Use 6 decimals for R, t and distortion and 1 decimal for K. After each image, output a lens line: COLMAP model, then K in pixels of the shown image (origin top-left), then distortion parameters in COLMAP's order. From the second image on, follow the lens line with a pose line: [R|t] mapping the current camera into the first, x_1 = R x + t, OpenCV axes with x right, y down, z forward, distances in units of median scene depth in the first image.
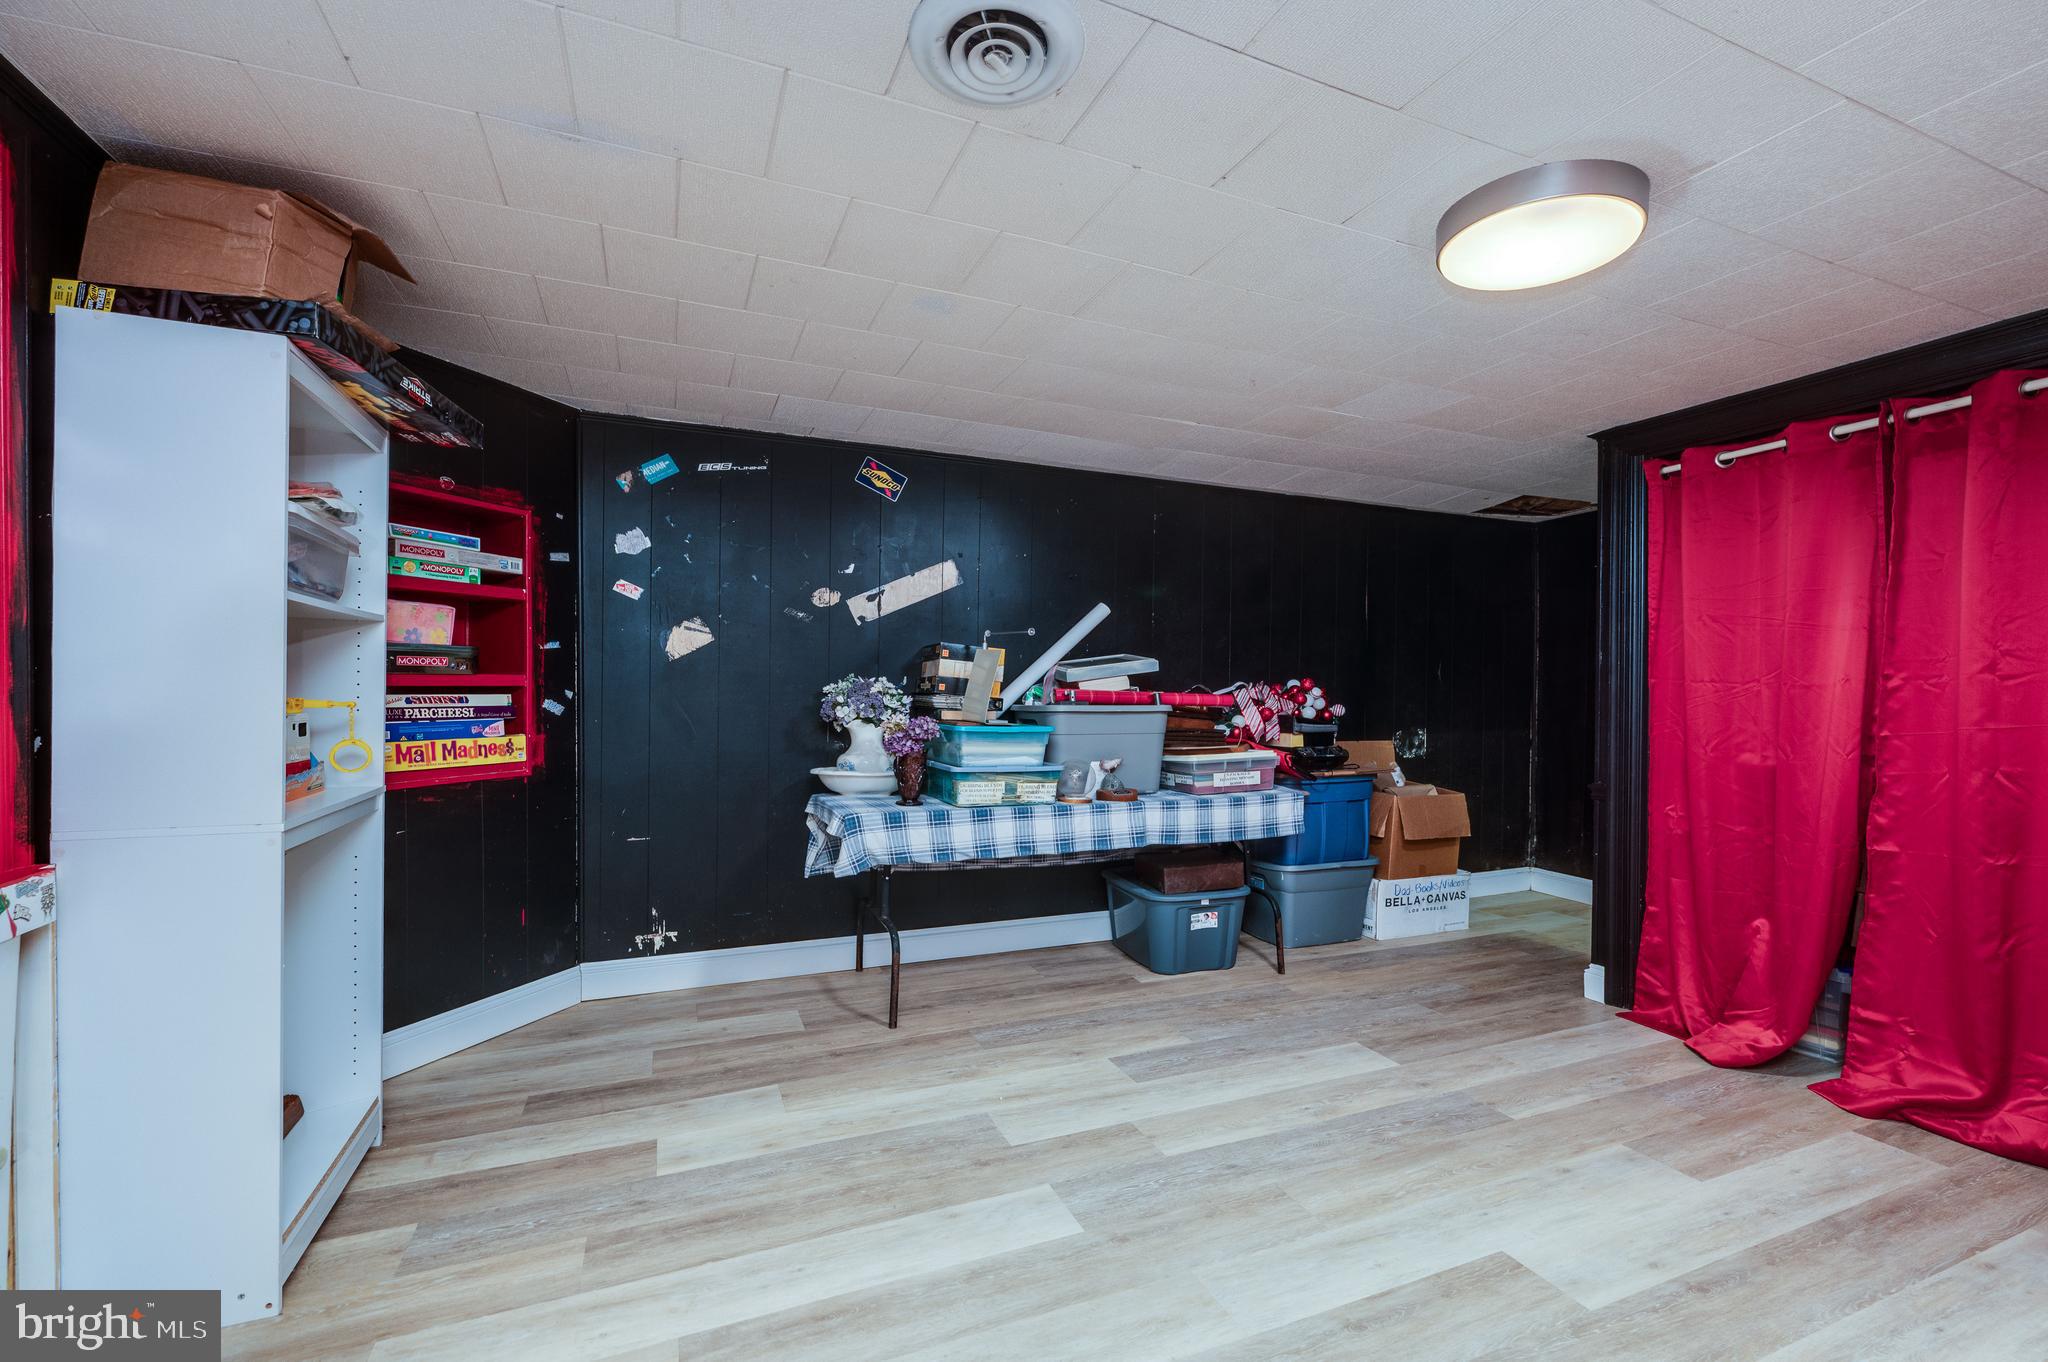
lens RADIAL K [[781.0, 0, 992.1], [0, 781.0, 673.7], [0, 0, 1]] dist [-0.001036, -0.000055]
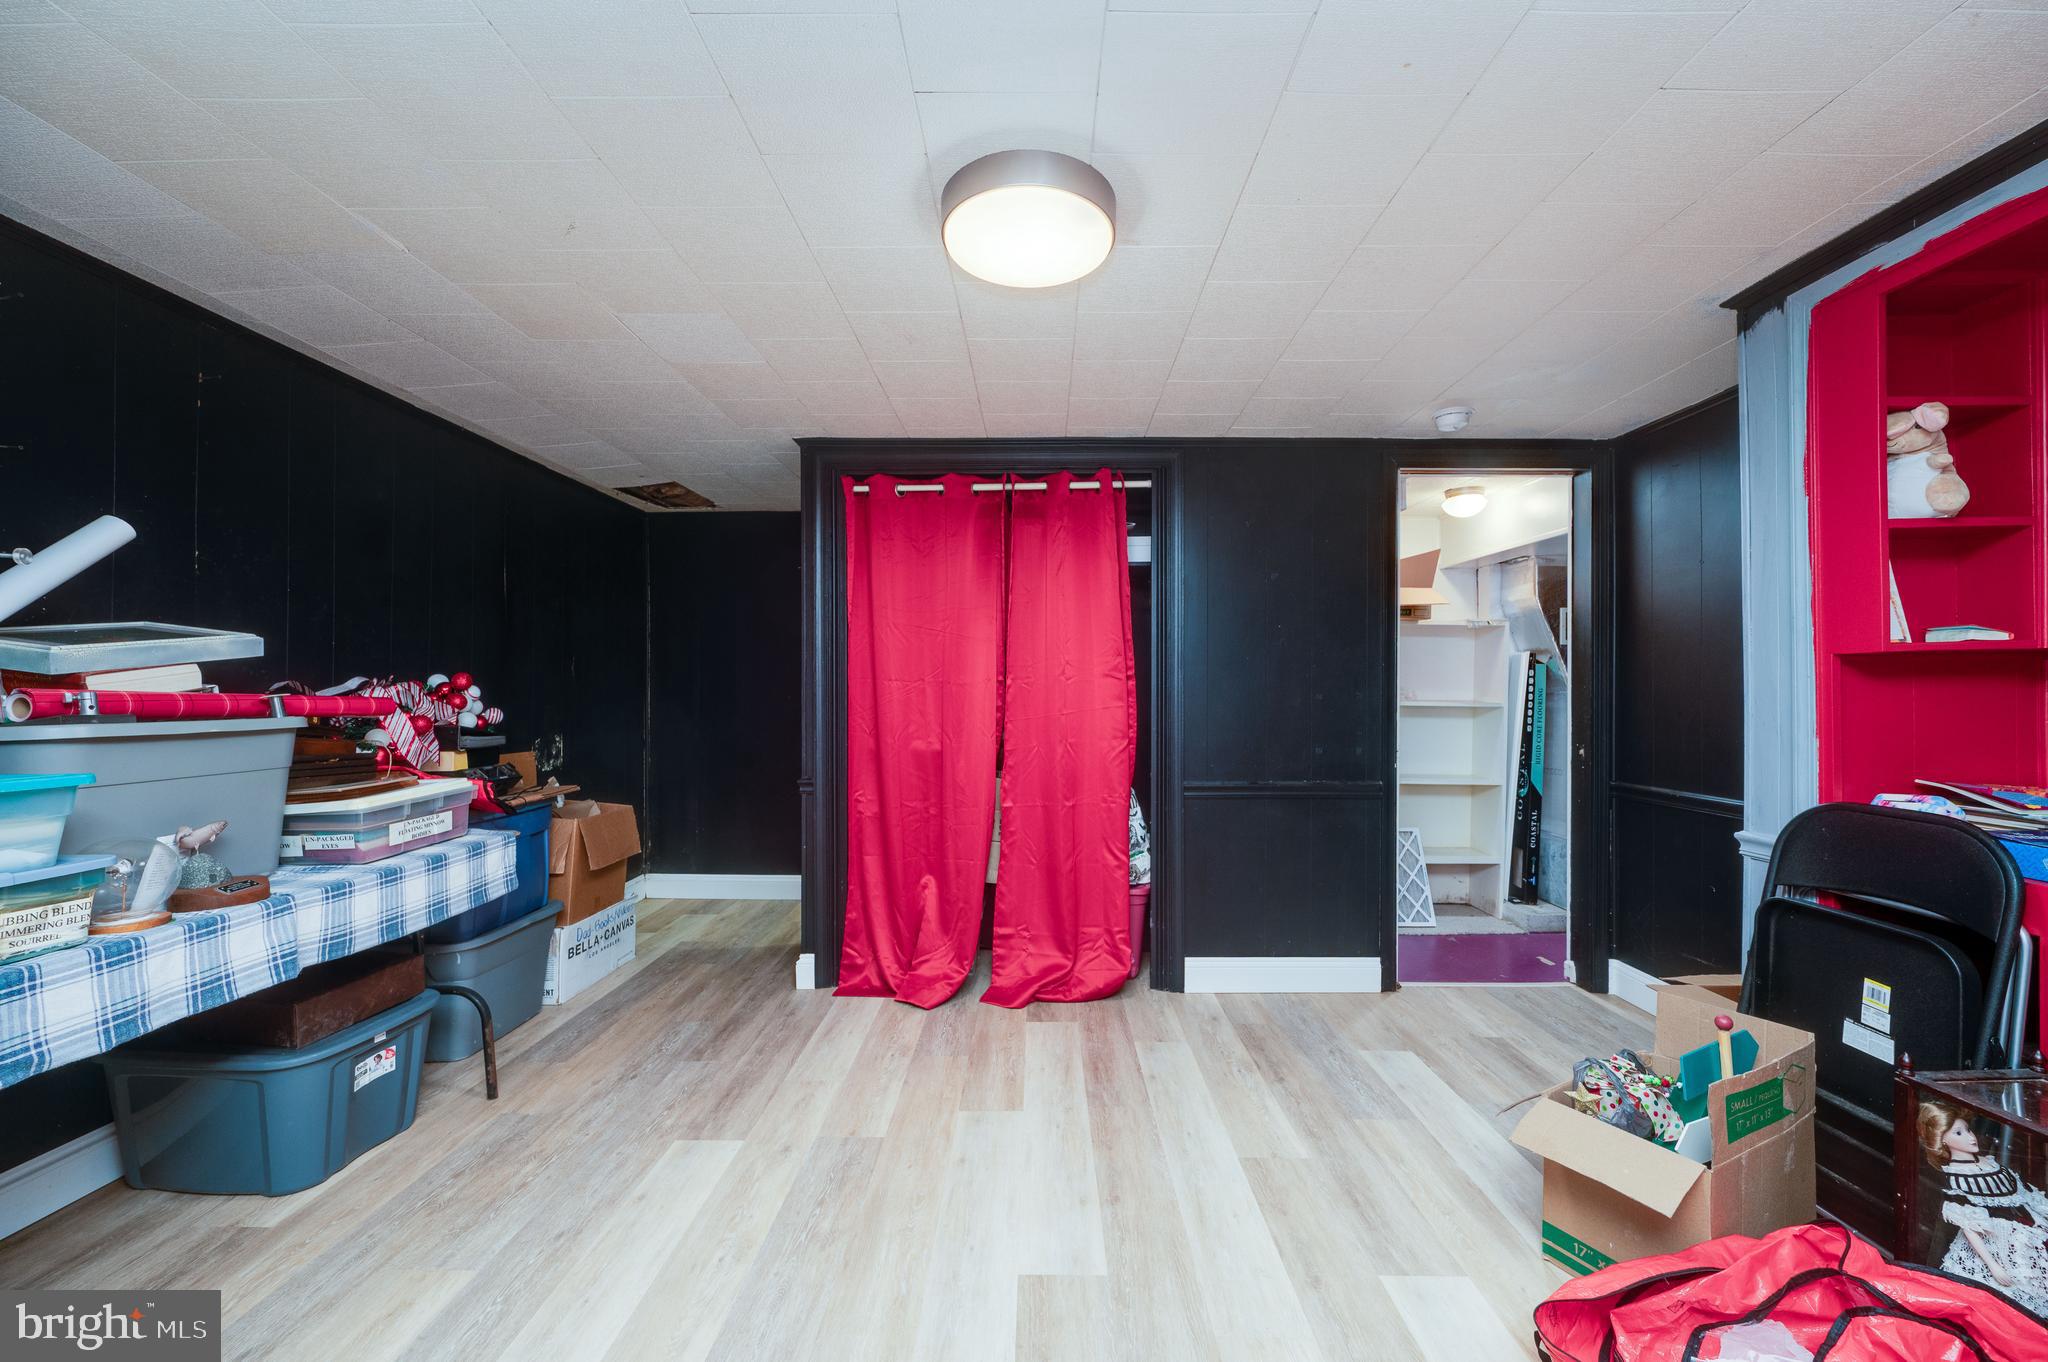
lens RADIAL K [[857.0, 0, 1024.0], [0, 857.0, 681.0], [0, 0, 1]] dist [-0.000335, -0.000336]
pose [[0.395492, 0.003885, 0.918461, -0.145029], [-0.015874, 0.999871, 0.002606, 0.003888], [-0.918332, -0.015610, 0.395502, 0.273844]]
